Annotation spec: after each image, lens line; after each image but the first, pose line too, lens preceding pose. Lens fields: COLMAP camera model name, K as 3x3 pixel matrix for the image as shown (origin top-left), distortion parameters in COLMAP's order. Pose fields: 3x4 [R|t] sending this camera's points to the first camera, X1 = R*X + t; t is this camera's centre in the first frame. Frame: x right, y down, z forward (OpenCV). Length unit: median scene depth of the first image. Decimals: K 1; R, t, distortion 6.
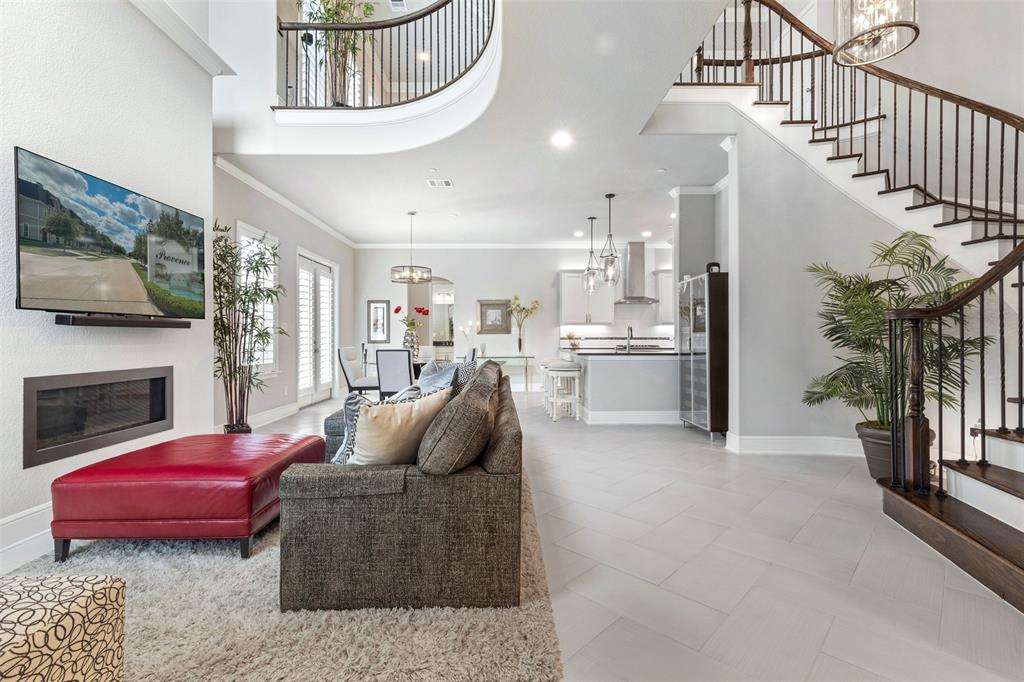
lens RADIAL K [[464.4, 0, 512.0], [0, 464.4, 341.0], [0, 0, 1]] dist [0.007323, 0.000512]
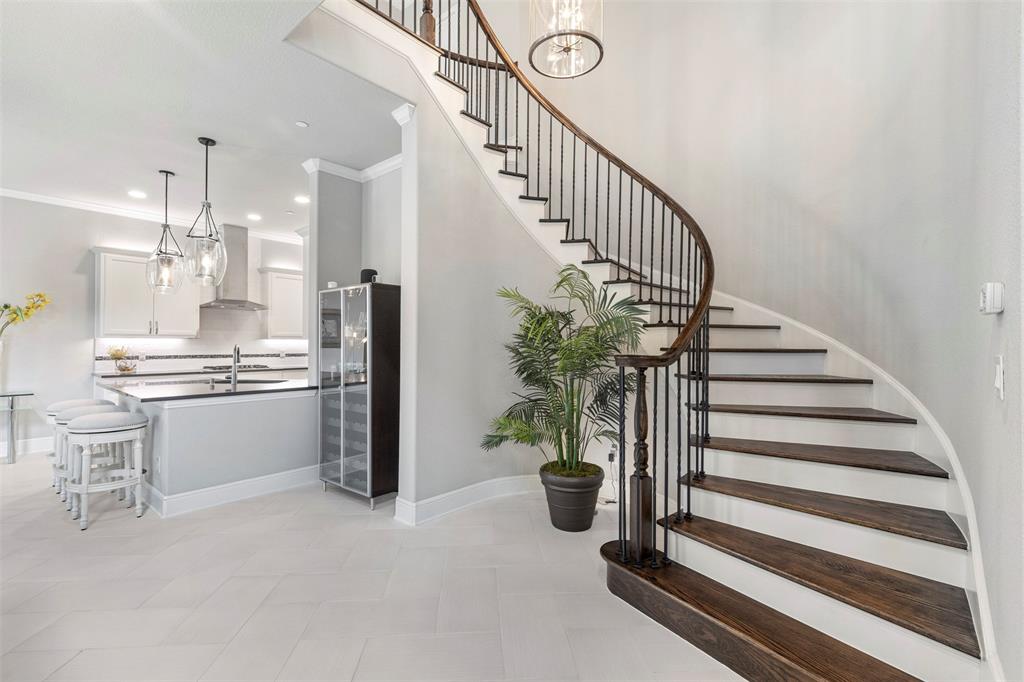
lens RADIAL K [[464.4, 0, 512.0], [0, 464.4, 341.0], [0, 0, 1]] dist [0.007323, 0.000512]
pose [[0.668505, 0.007116, 0.743674, 0.021171], [-0.003578, 0.999973, -0.006353, -0.043980], [-0.743699, 0.001586, 0.668512, 0.296107]]
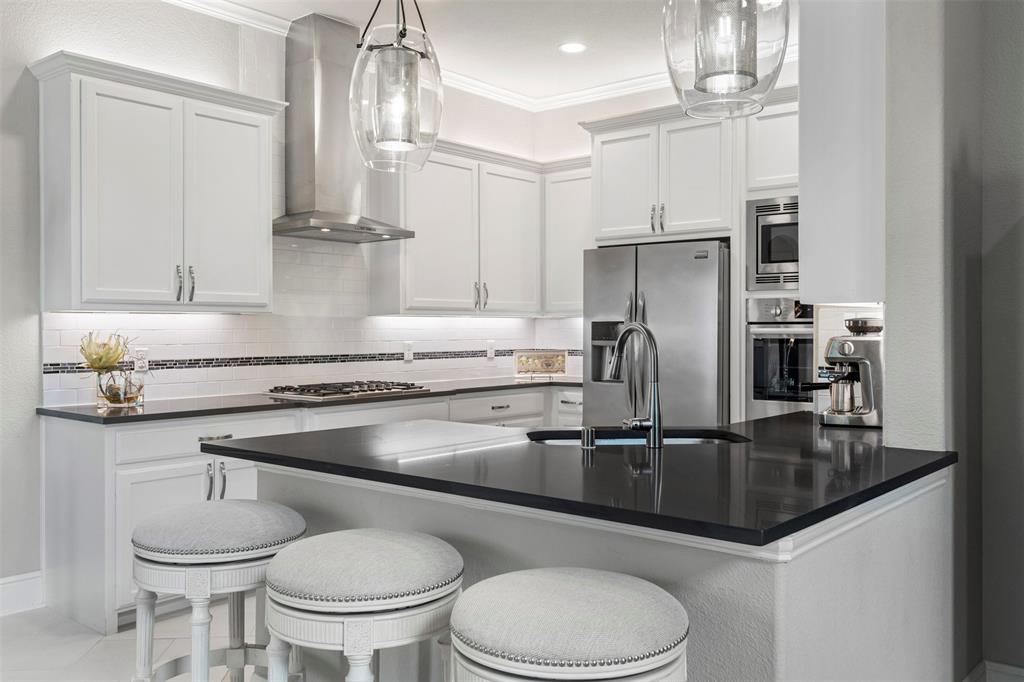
lens RADIAL K [[876.5, 0, 512.0], [0, 876.5, 341.0], [0, 0, 1]] dist [0.007161, 0.006034]
pose [[0.665614, -0.010294, 0.746225, -0.102921], [0.009937, 0.999938, 0.004930, -0.030764], [-0.746230, 0.004134, 0.665676, 0.916500]]
